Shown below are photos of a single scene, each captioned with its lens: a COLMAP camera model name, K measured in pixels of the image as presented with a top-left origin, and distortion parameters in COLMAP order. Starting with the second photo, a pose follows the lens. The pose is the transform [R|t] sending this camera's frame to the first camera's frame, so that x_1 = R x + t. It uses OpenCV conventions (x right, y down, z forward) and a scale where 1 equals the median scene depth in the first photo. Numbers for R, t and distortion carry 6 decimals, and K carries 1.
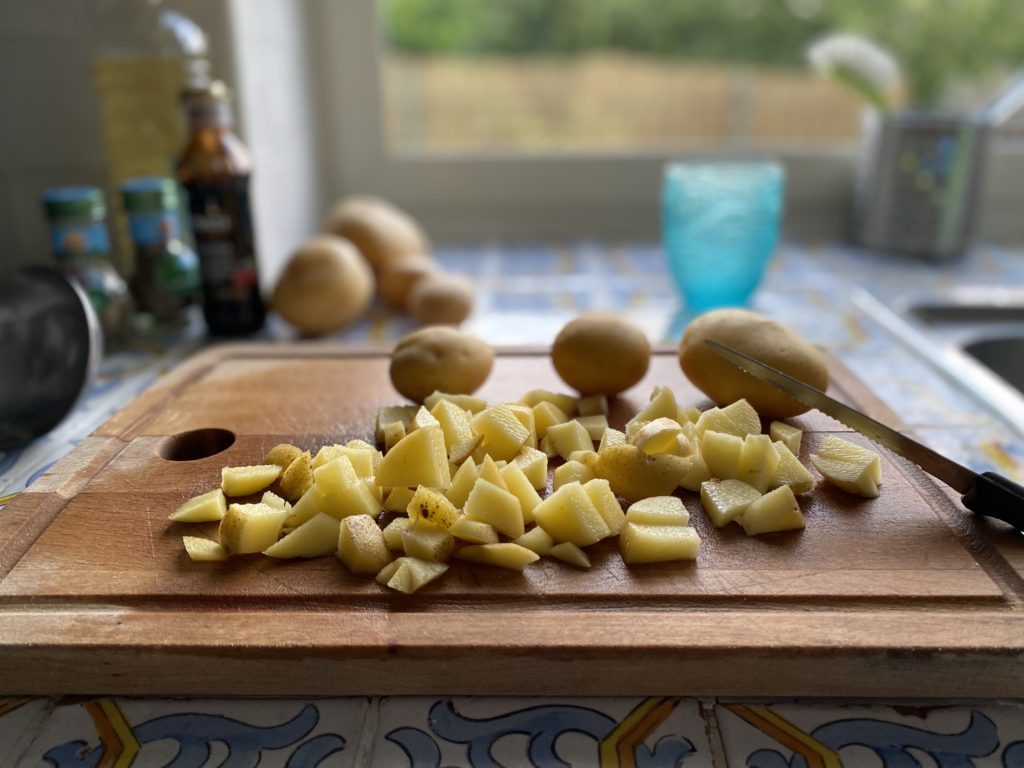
lens RADIAL K [[796.1, 0, 512.0], [0, 796.1, 384.0], [0, 0, 1]] dist [0.005416, -0.002014]
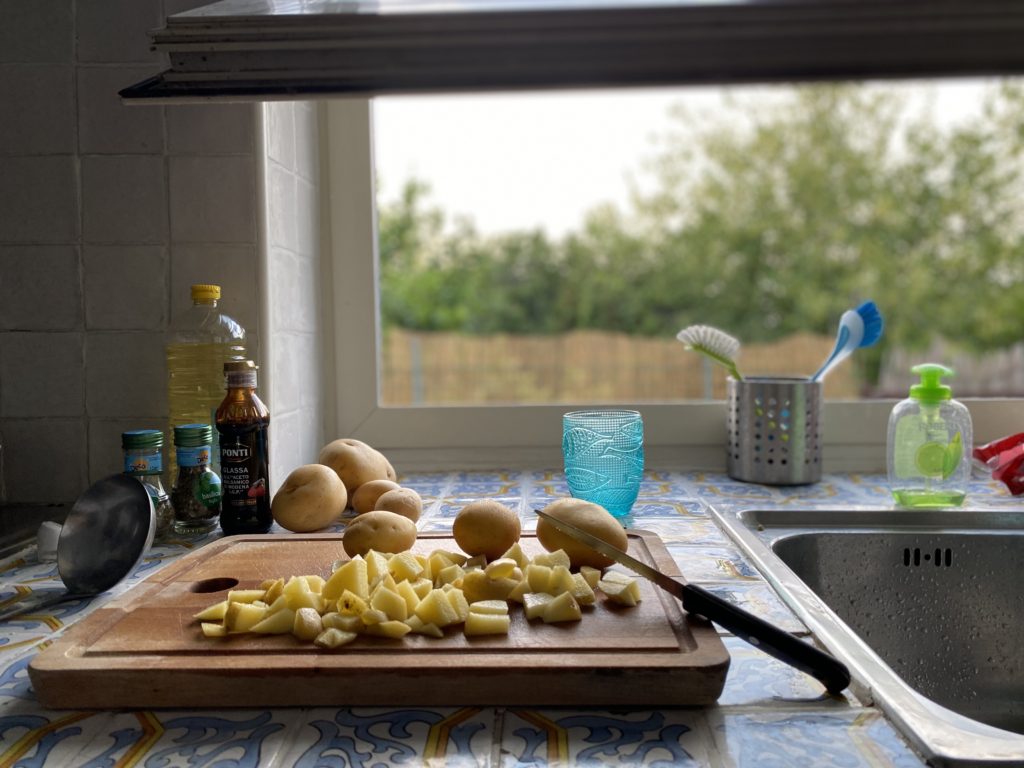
lens RADIAL K [[796.1, 0, 512.0], [0, 796.1, 384.0], [0, 0, 1]] dist [0.005416, -0.002014]
pose [[0.999836, -0.003541, -0.017737, 0.258921], [-0.002168, 0.950126, -0.311859, 0.233129], [0.017956, 0.311847, 0.949963, -0.704693]]
